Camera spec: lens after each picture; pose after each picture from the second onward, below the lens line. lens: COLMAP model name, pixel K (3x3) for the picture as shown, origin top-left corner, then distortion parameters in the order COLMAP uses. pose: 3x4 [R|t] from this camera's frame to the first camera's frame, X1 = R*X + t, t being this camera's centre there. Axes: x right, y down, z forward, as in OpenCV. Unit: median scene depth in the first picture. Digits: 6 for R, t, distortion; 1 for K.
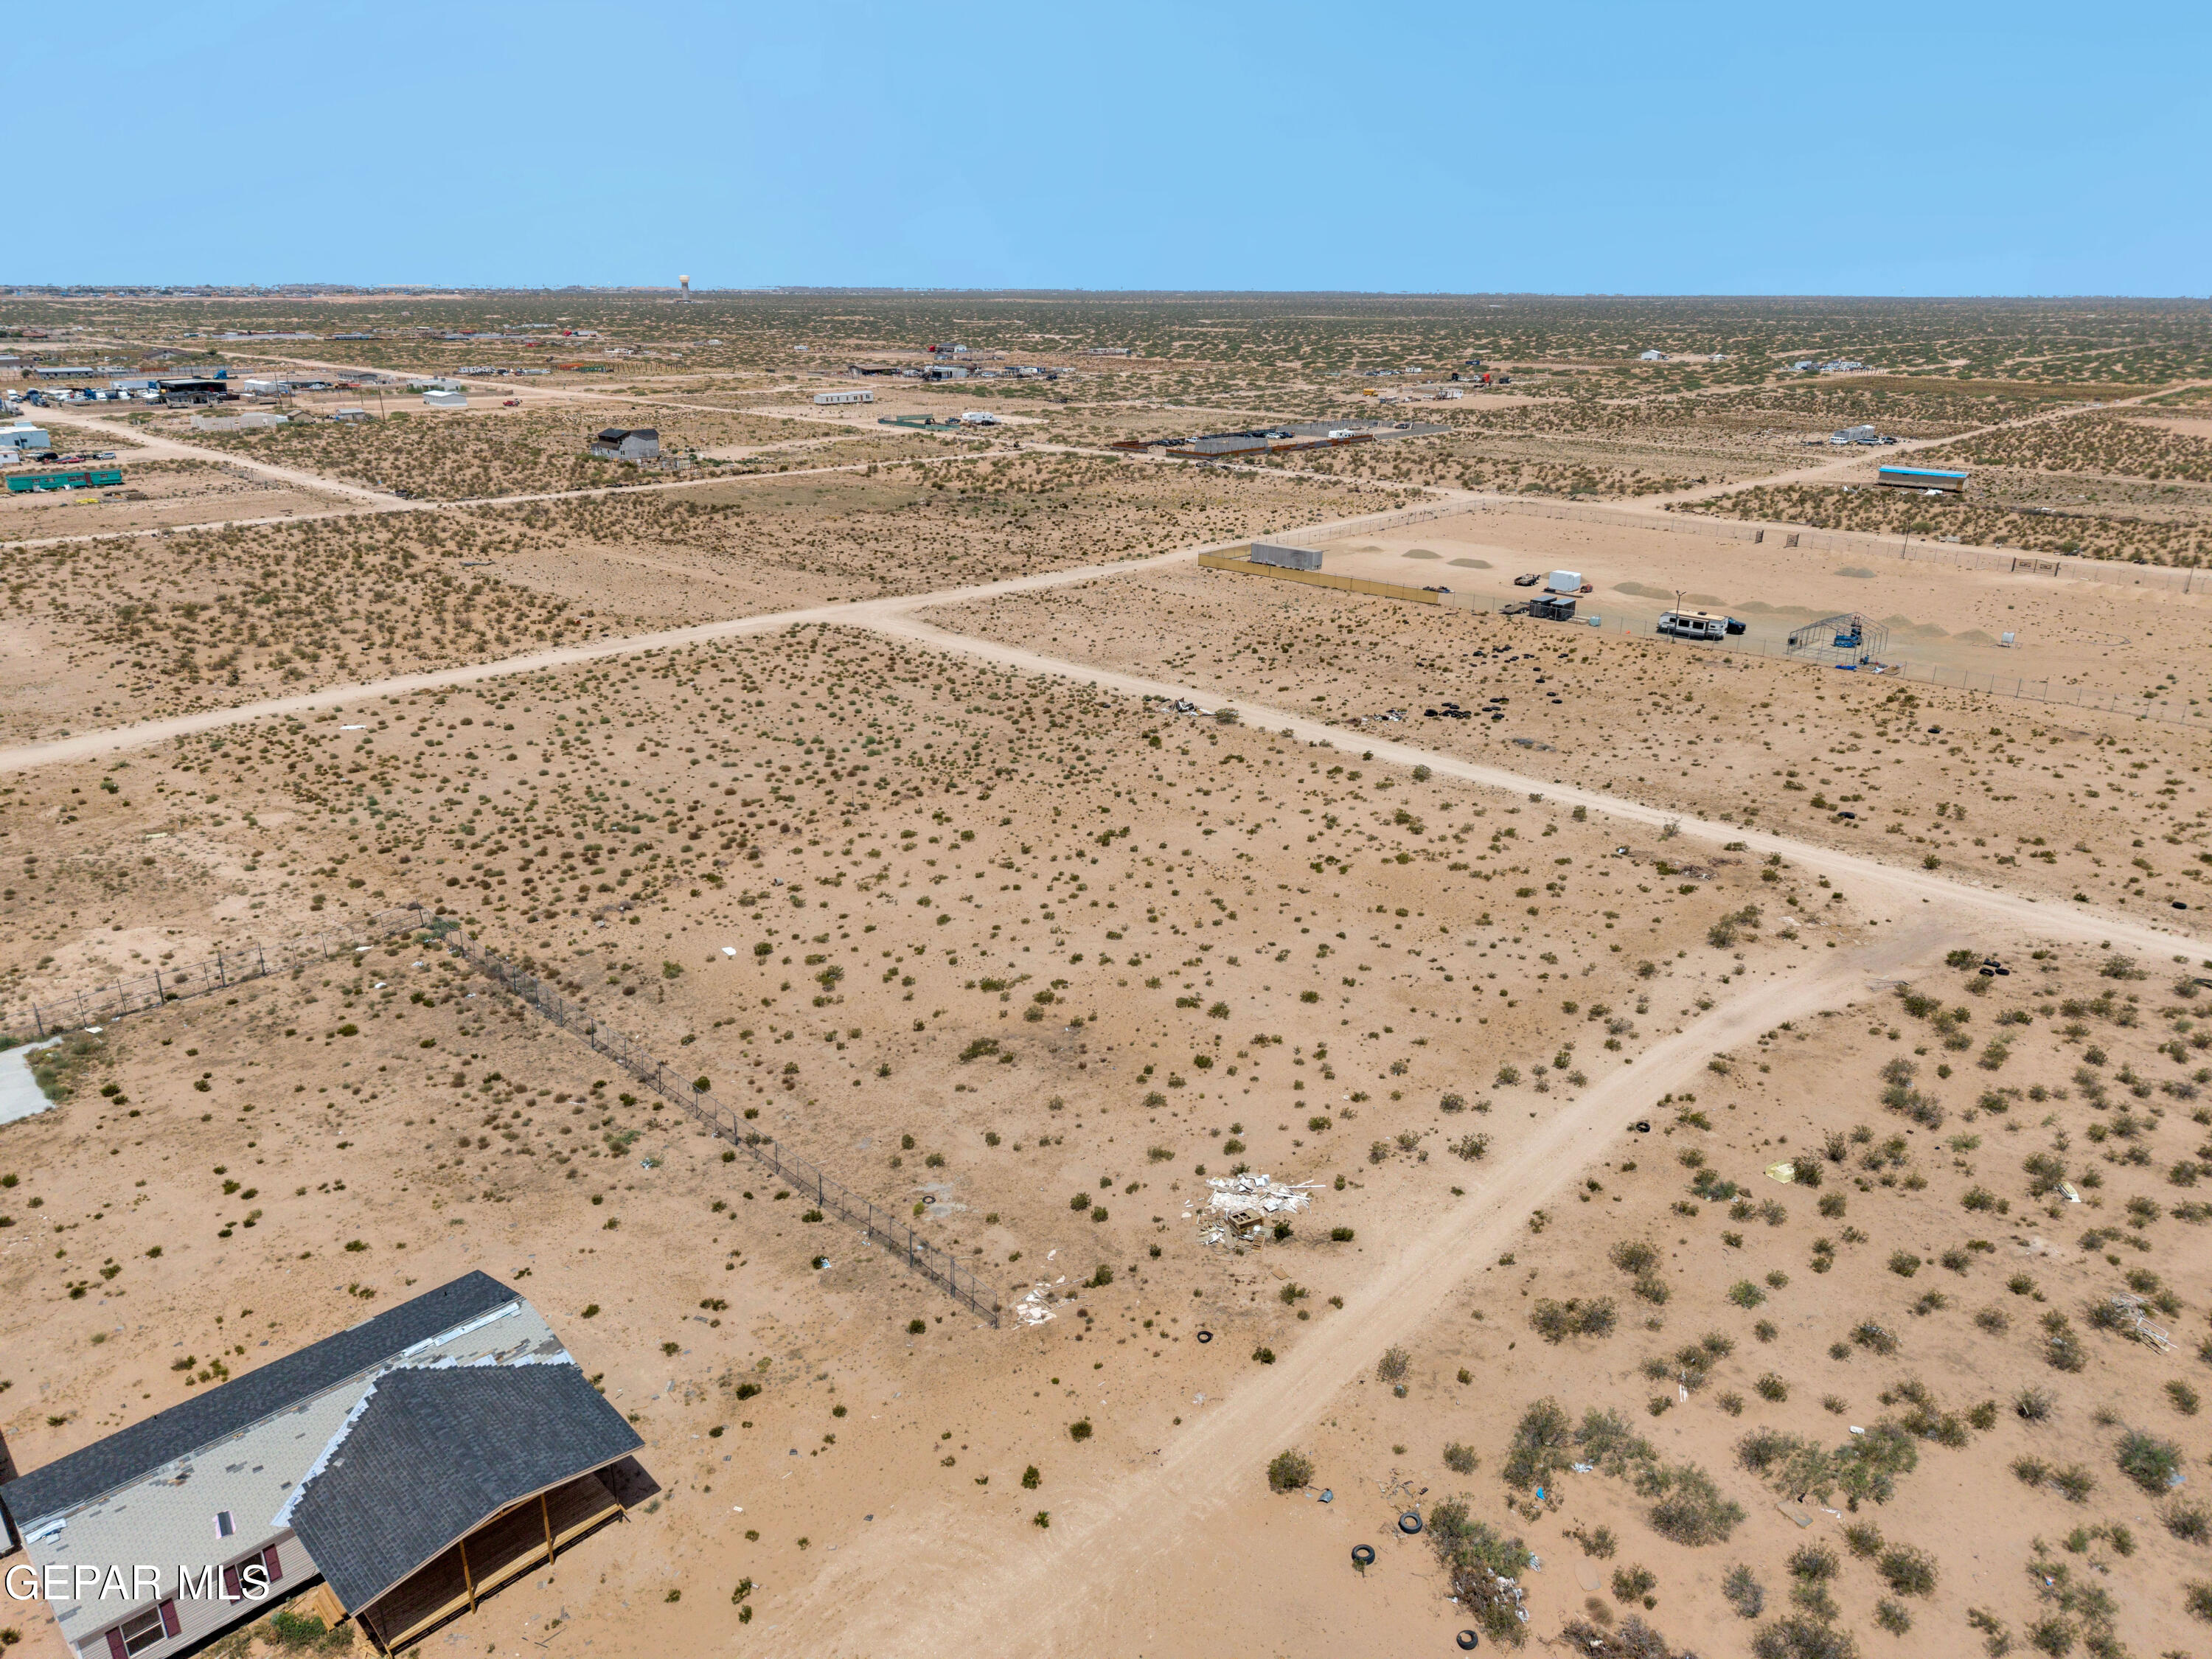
lens RADIAL K [[1456.1, 0, 1097.6], [0, 1456.1, 872.4], [0, 0, 1]] dist [0.049178, -0.055654]
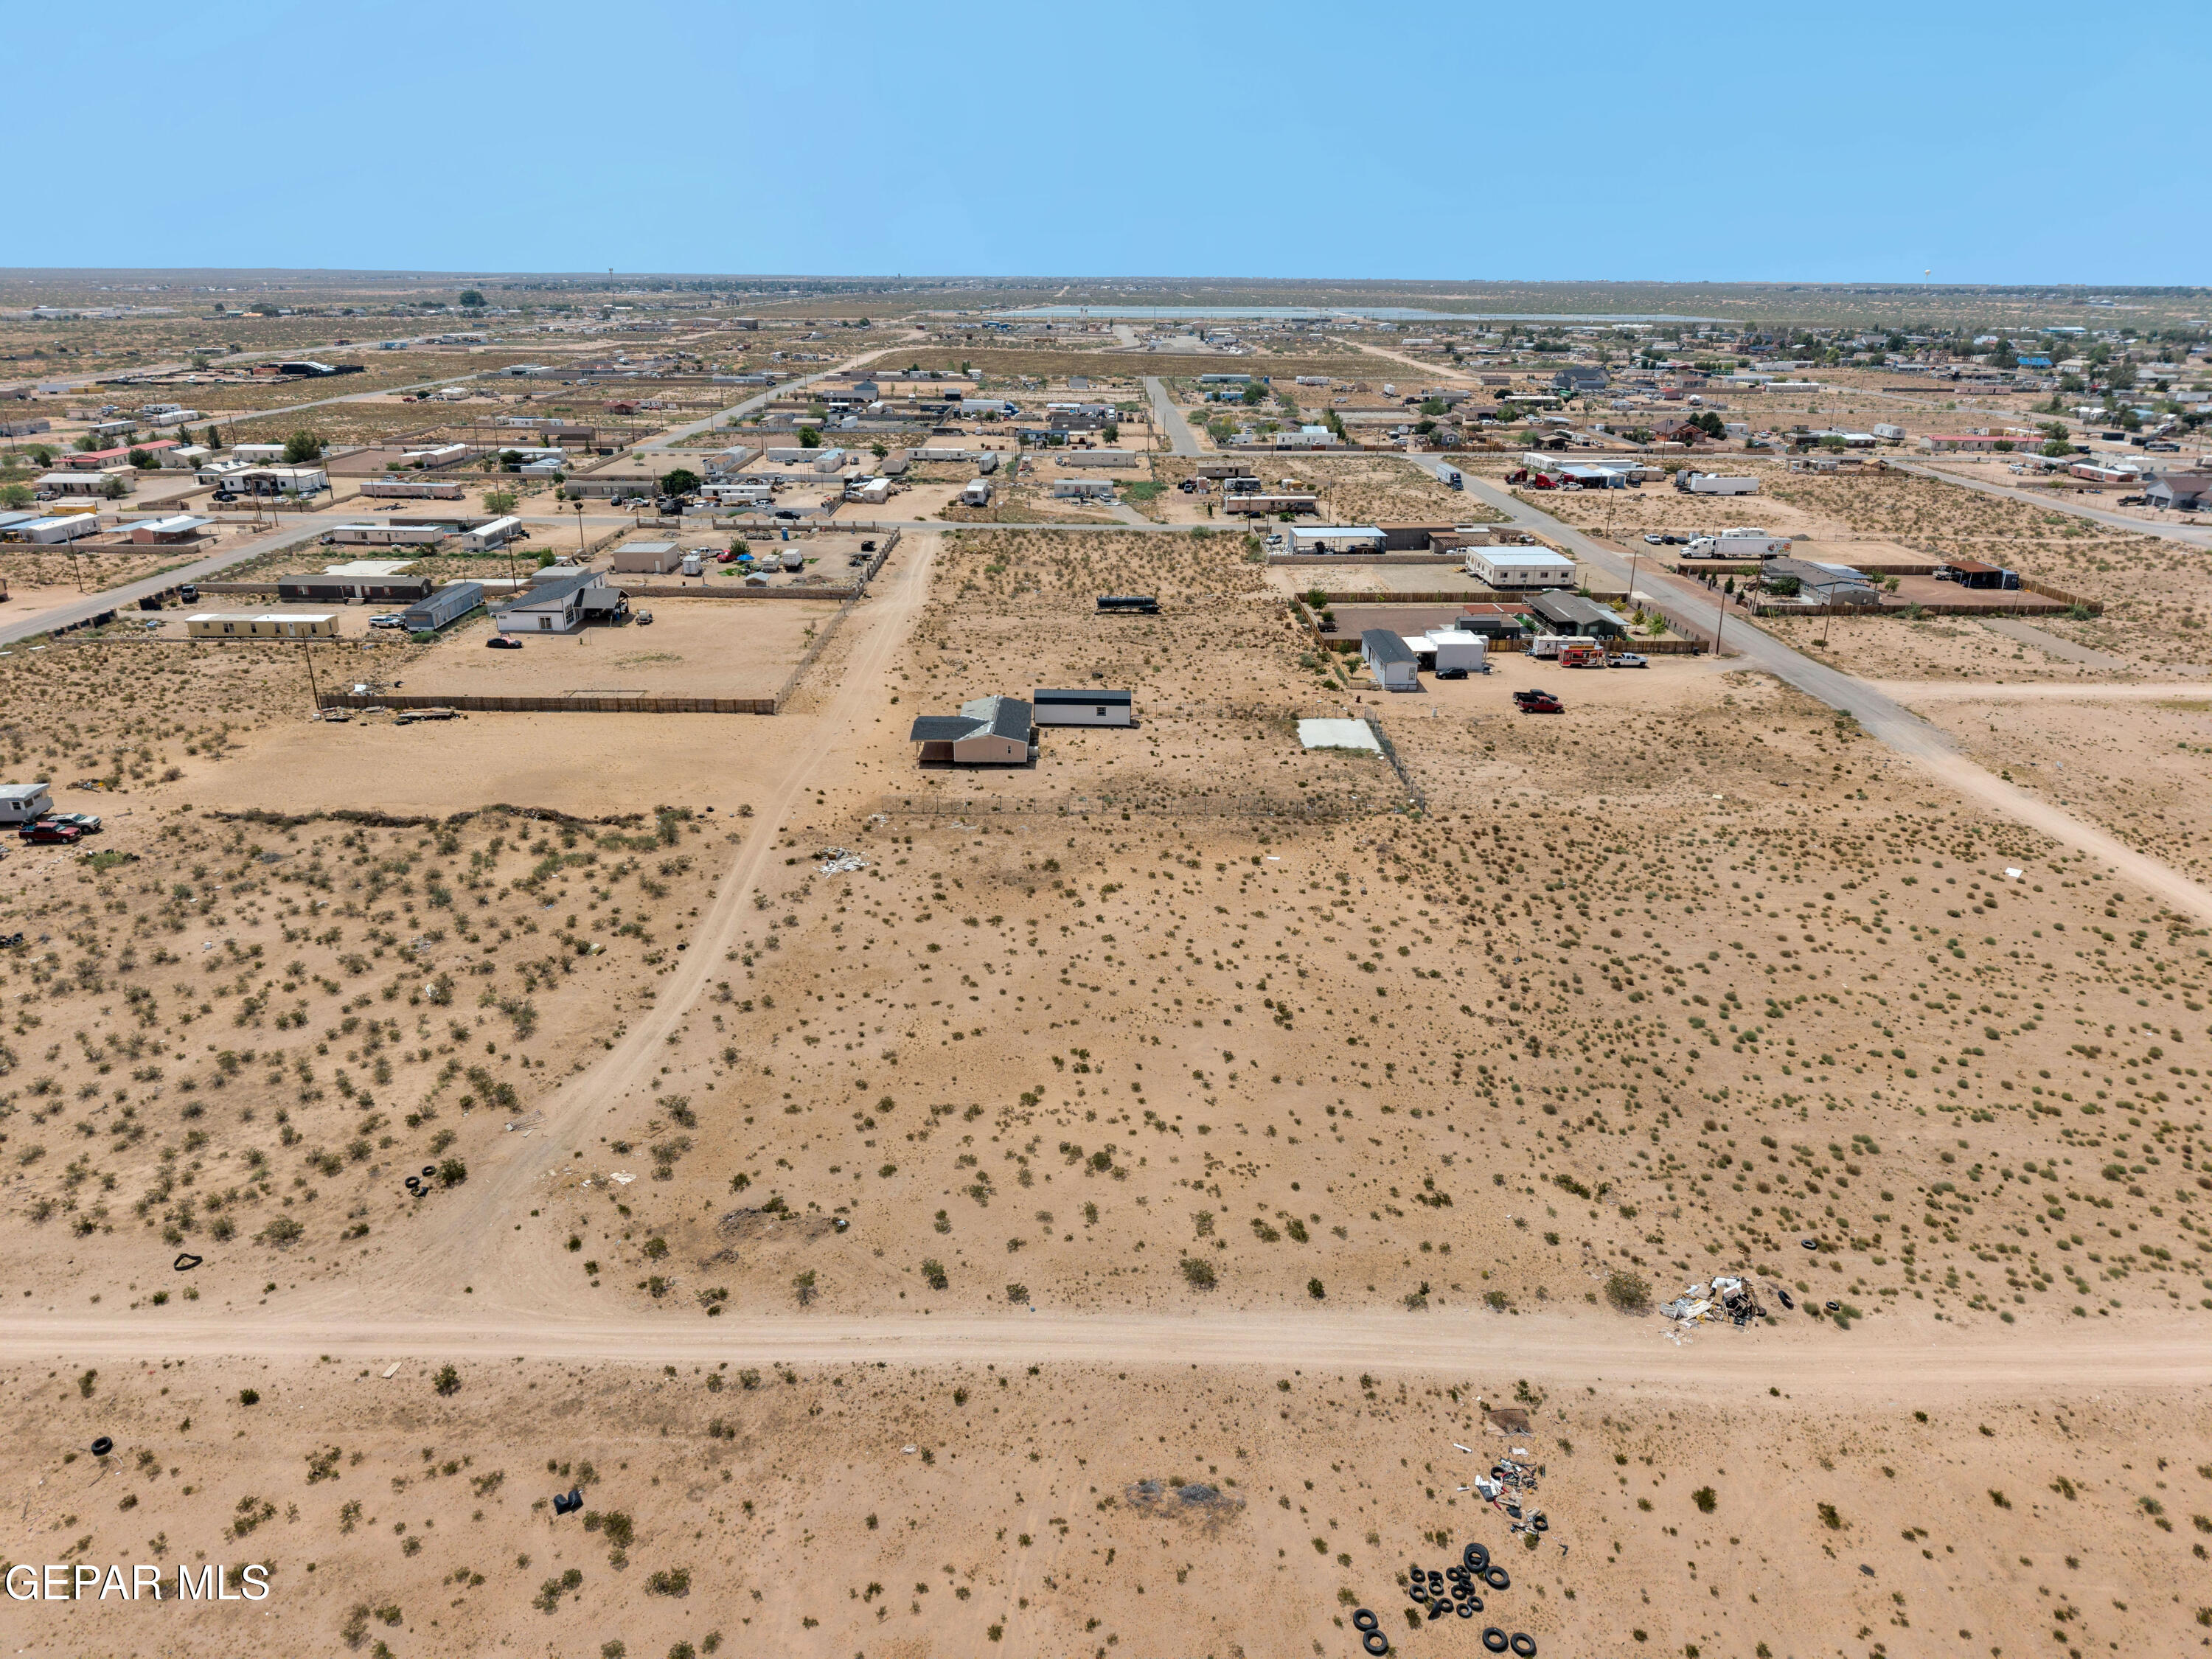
lens RADIAL K [[1456.1, 0, 1097.6], [0, 1456.1, 872.4], [0, 0, 1]] dist [0.049178, -0.055654]
pose [[-0.713570, 0.259219, -0.650863, 0.796575], [-0.270253, 0.755276, 0.597094, -0.726869], [0.646359, 0.601966, -0.468888, 1.488461]]
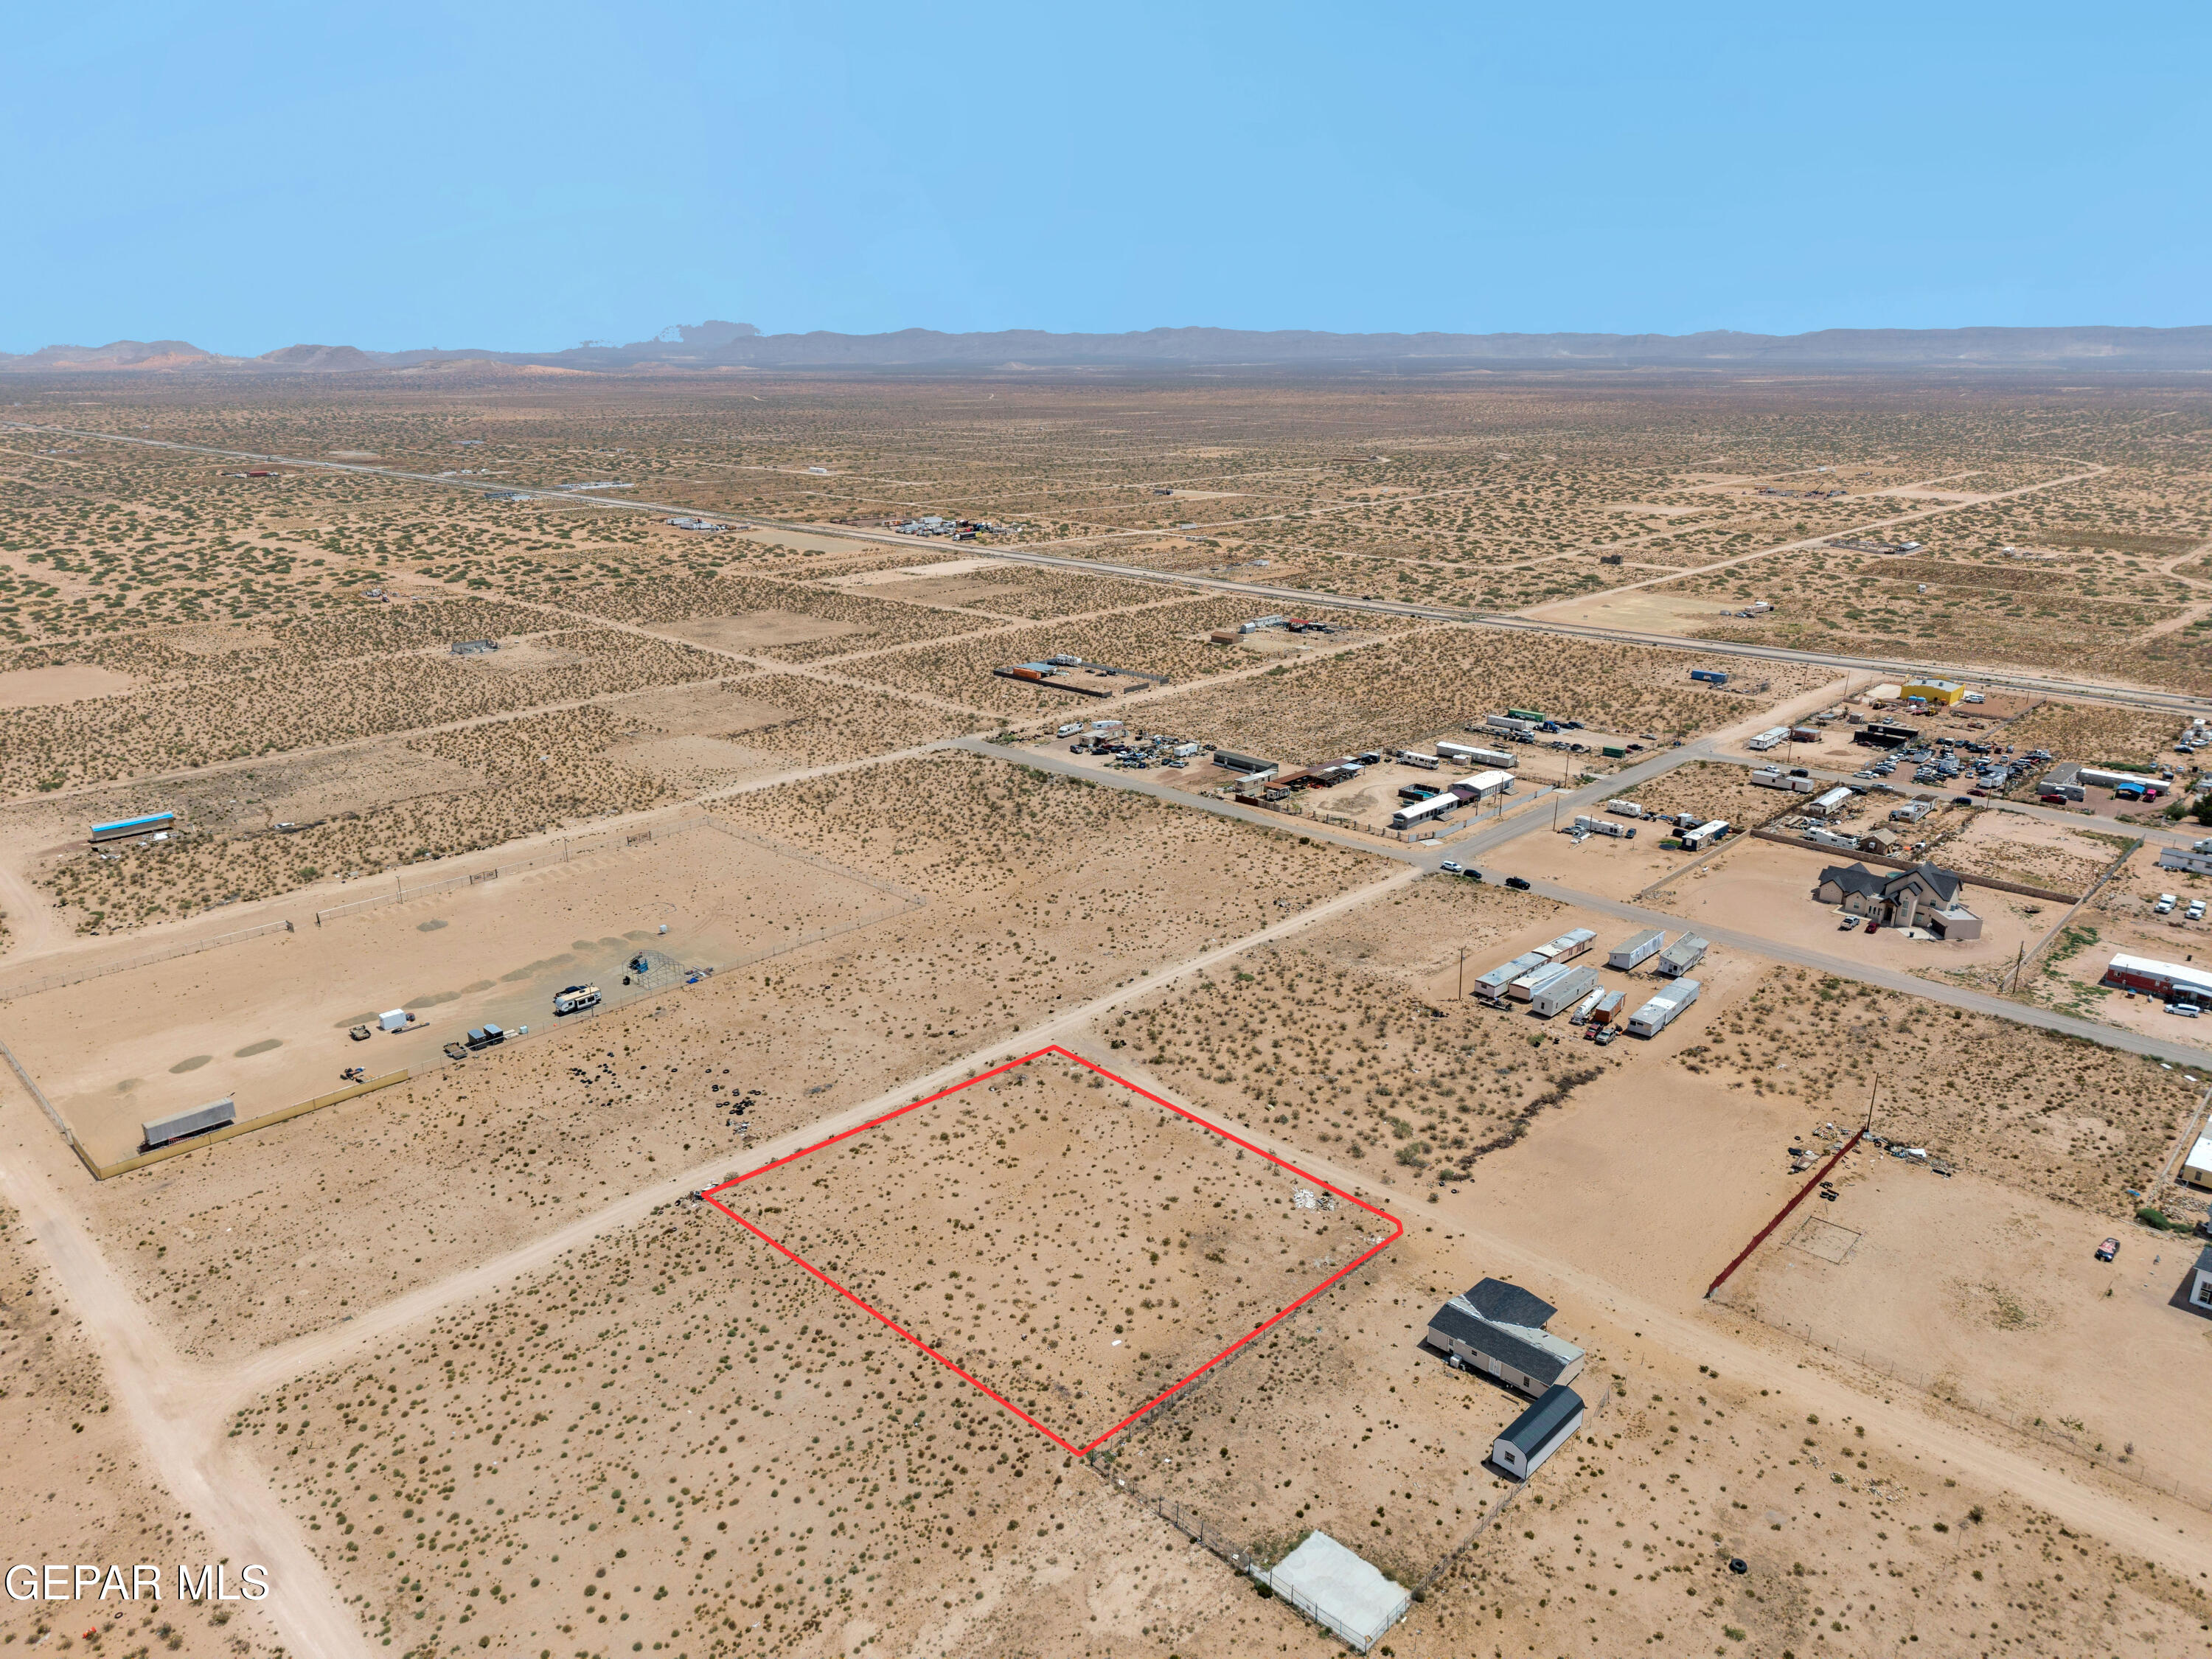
lens RADIAL K [[1471.5, 0, 1097.5], [0, 1471.5, 827.1], [0, 0, 1]] dist [0.065706, -0.090643]
pose [[-0.005872, -0.311372, 0.950270, -1.728480], [0.374716, 0.880360, 0.290781, -1.015861], [-0.927121, 0.357789, 0.111506, 0.538638]]
